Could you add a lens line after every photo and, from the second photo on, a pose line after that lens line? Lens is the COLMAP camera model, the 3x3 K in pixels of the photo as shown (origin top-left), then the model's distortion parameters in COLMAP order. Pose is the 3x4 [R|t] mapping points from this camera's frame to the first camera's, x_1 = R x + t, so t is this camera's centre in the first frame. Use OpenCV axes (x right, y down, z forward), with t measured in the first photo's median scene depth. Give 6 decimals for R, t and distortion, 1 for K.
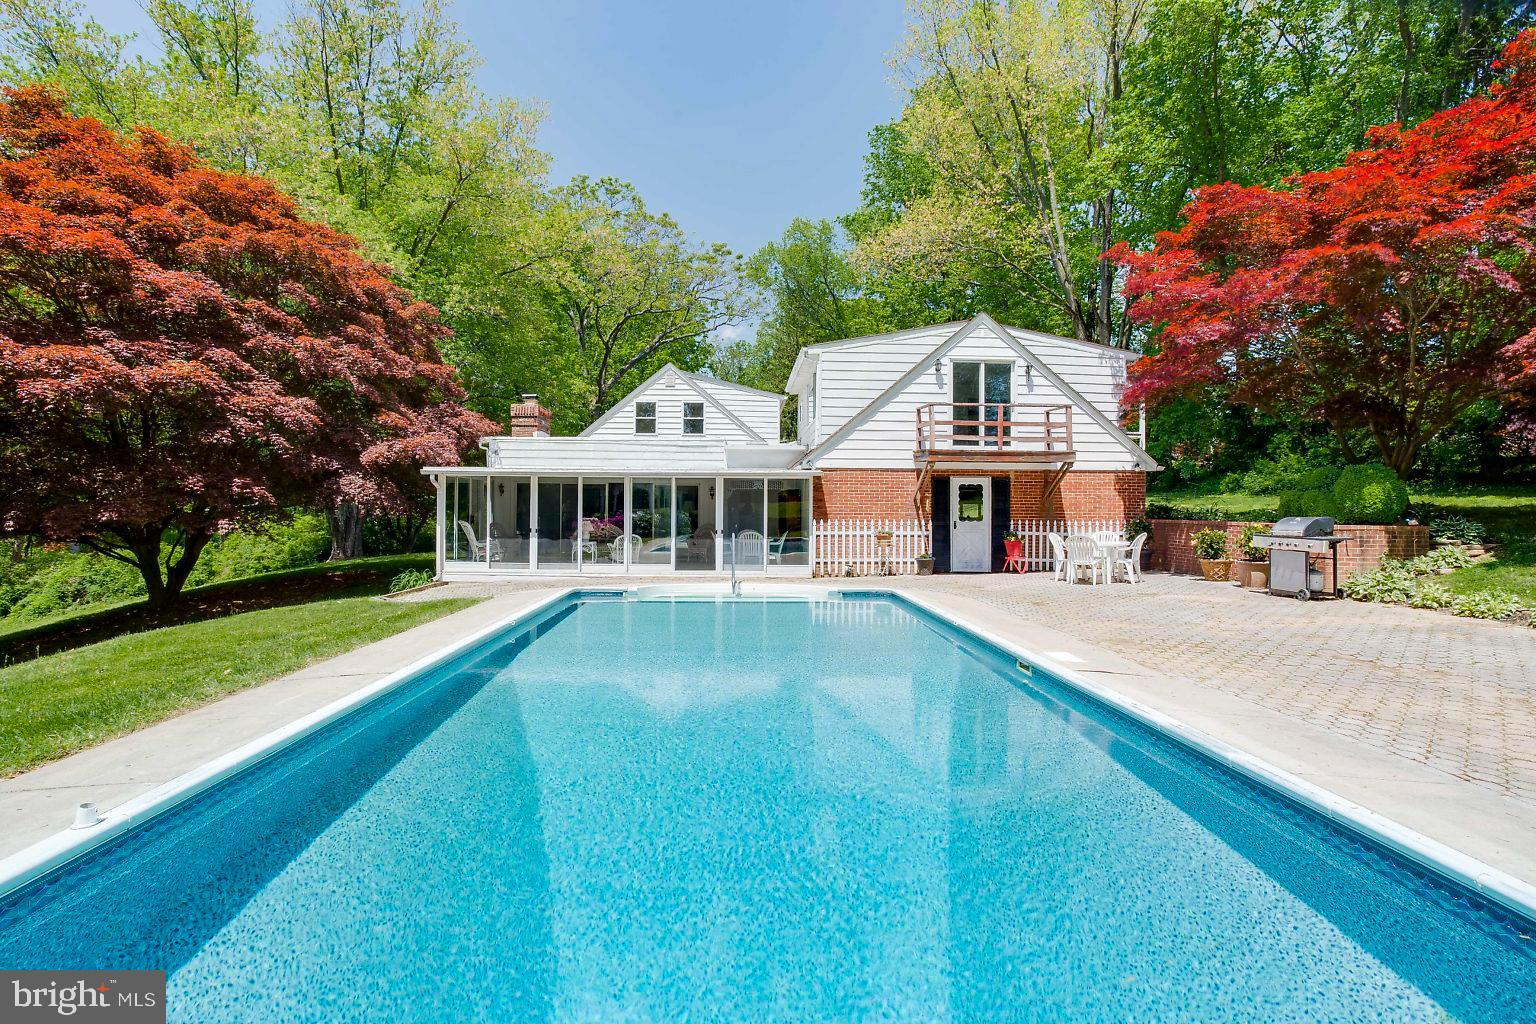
lens RADIAL K [[747.3, 0, 764.8], [0, 747.3, 511.9], [0, 0, 1]] dist [-0.050096, 0.014216]
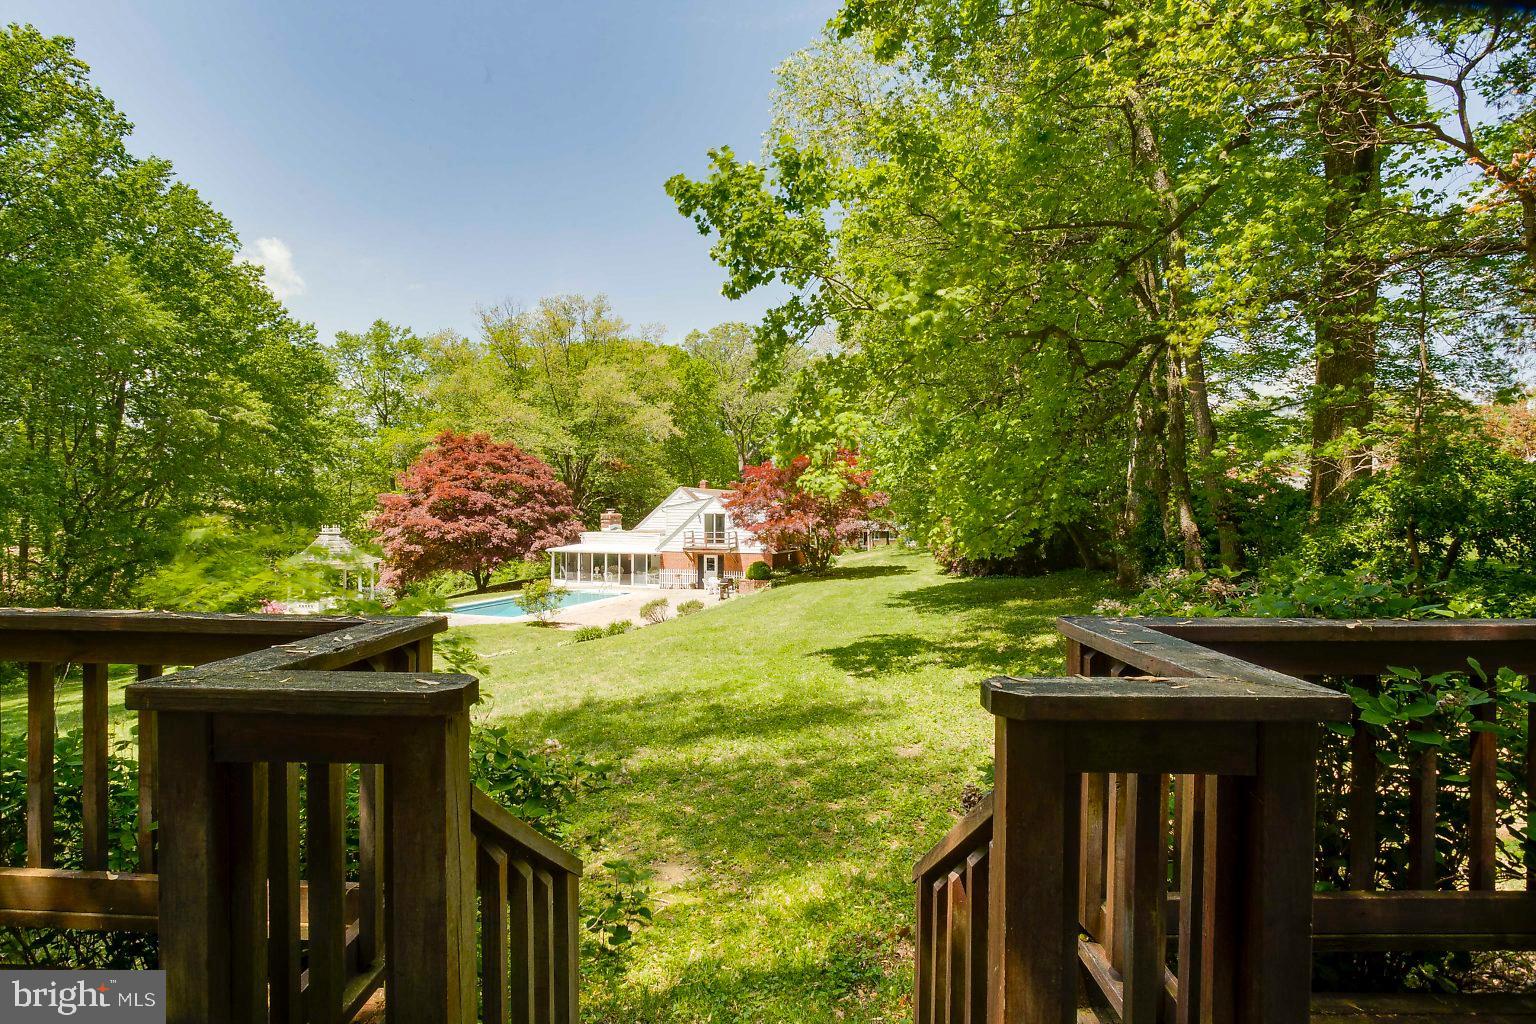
lens RADIAL K [[747.3, 0, 779.1], [0, 747.3, 514.5], [0, 0, 1]] dist [-0.050096, 0.014216]
pose [[0.935878, -0.002589, -0.352315, 1.465300], [-0.000251, 0.999968, -0.008016, -0.173057], [0.352324, 0.007591, 0.935847, -1.495784]]
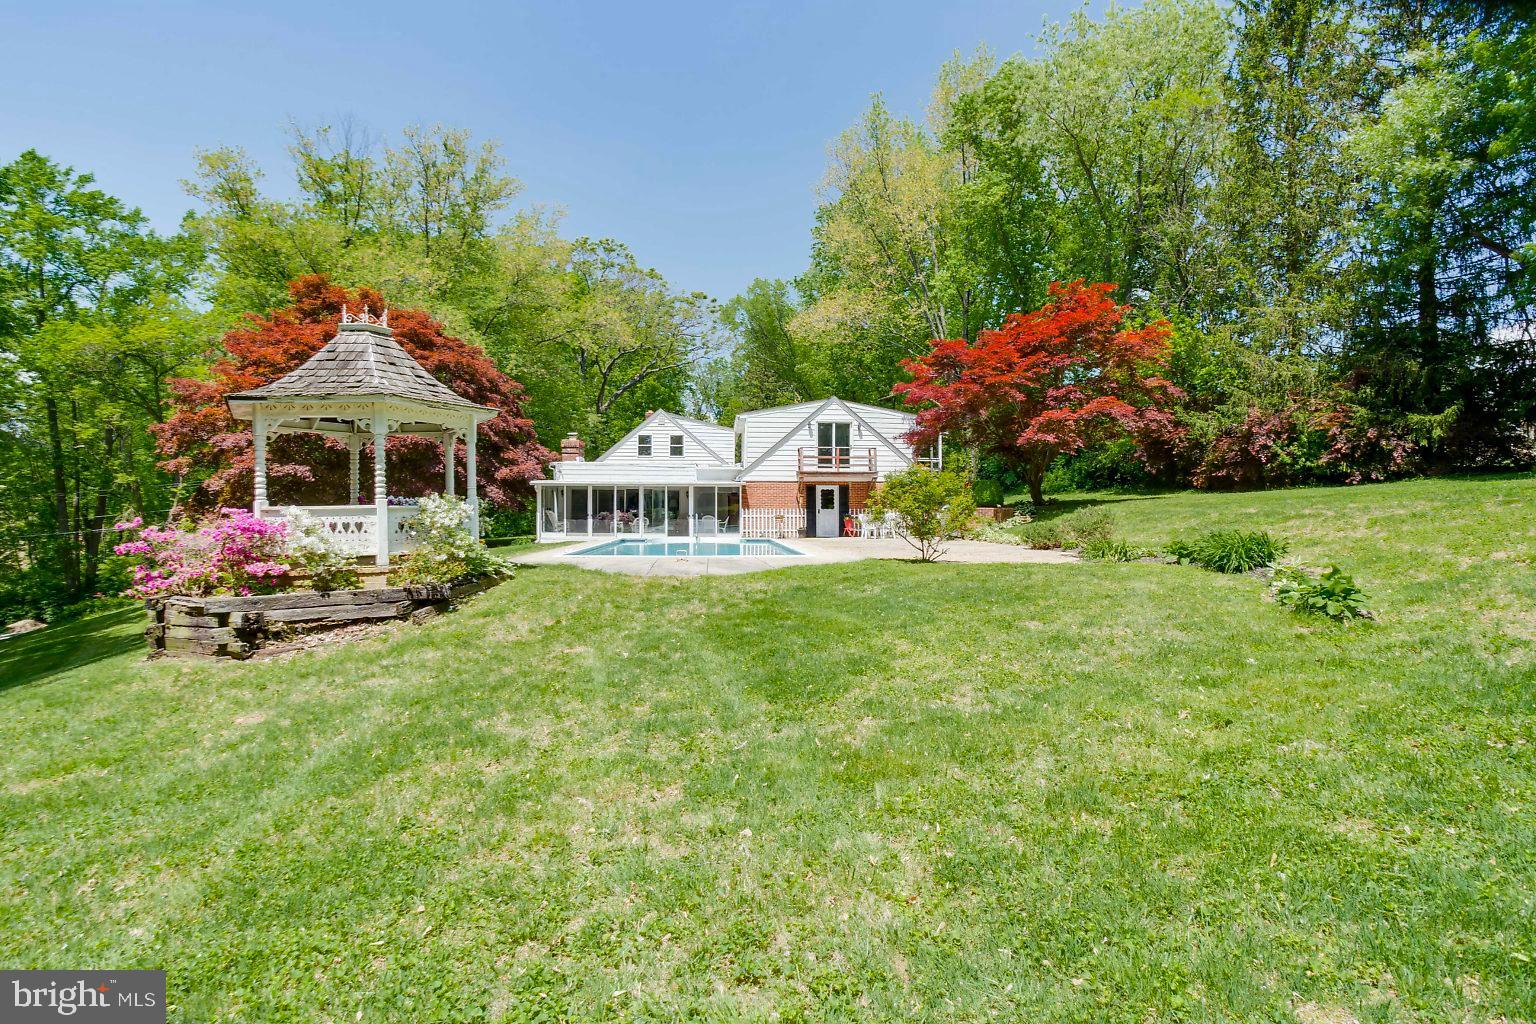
lens RADIAL K [[747.3, 0, 767.0], [0, 747.3, 503.6], [0, 0, 1]] dist [-0.050096, 0.014216]
pose [[0.999630, -0.004415, 0.026840, 0.074087], [0.004842, 0.999862, -0.015883, 0.026049], [-0.026767, 0.016007, 0.999514, -0.819503]]
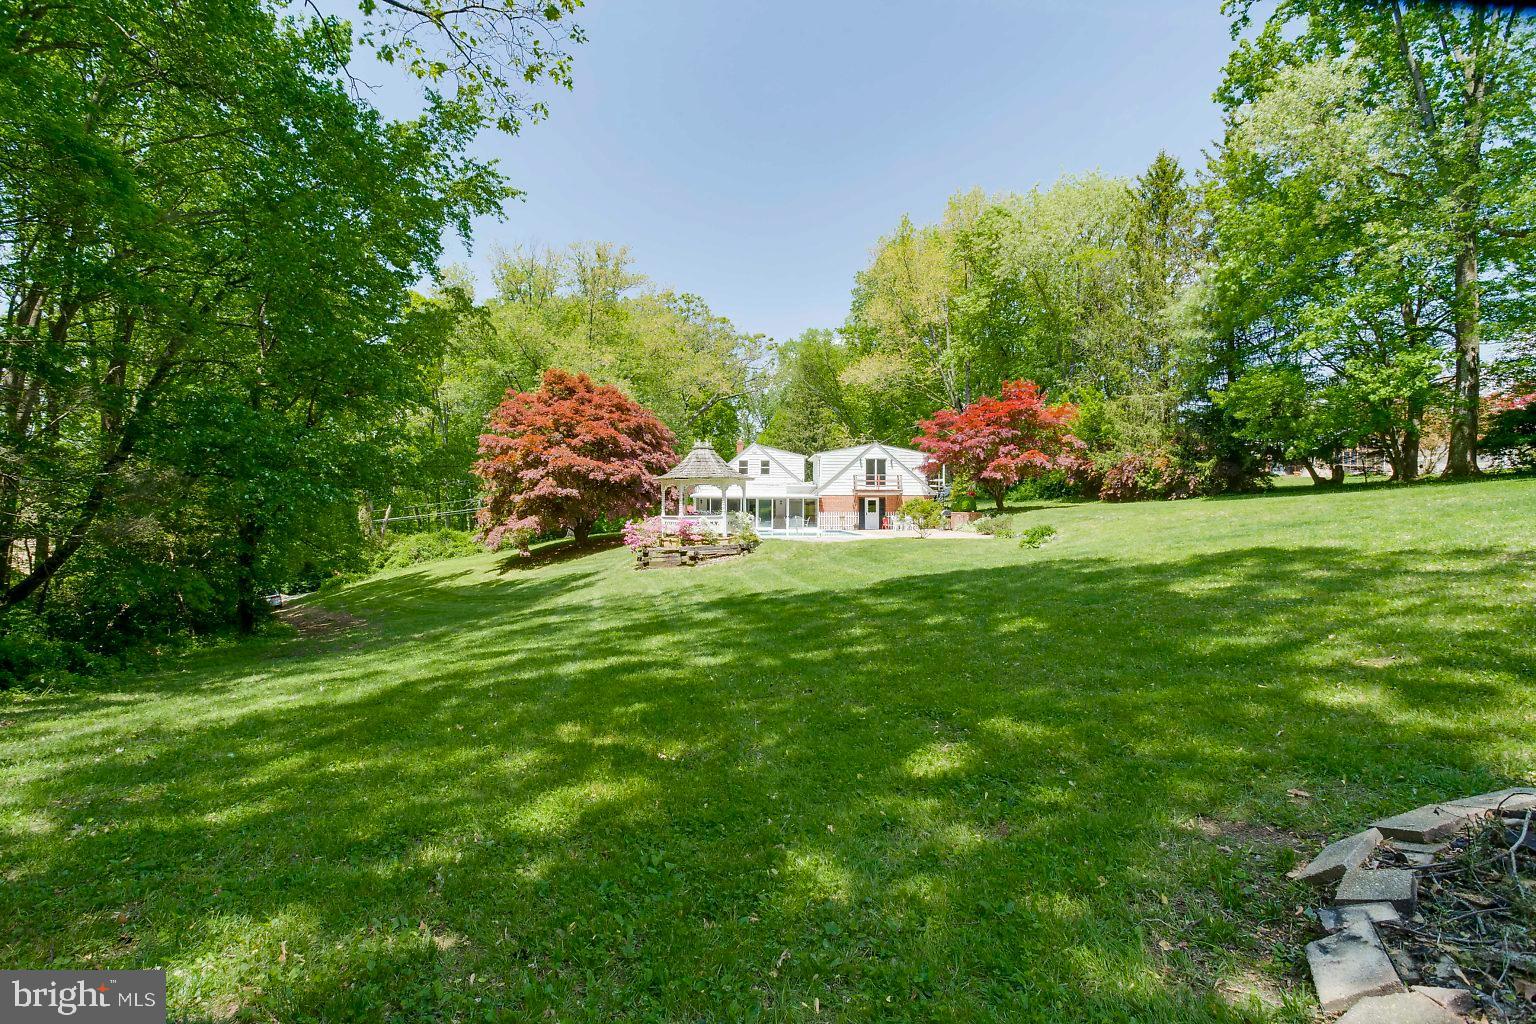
lens RADIAL K [[747.3, 0, 761.3], [0, 747.3, 508.9], [0, 0, 1]] dist [-0.050096, 0.014216]
pose [[0.999829, -0.004243, -0.018021, -0.108515], [0.004166, 0.999982, -0.004303, 0.008546], [0.018039, 0.004227, 0.999828, -1.930931]]
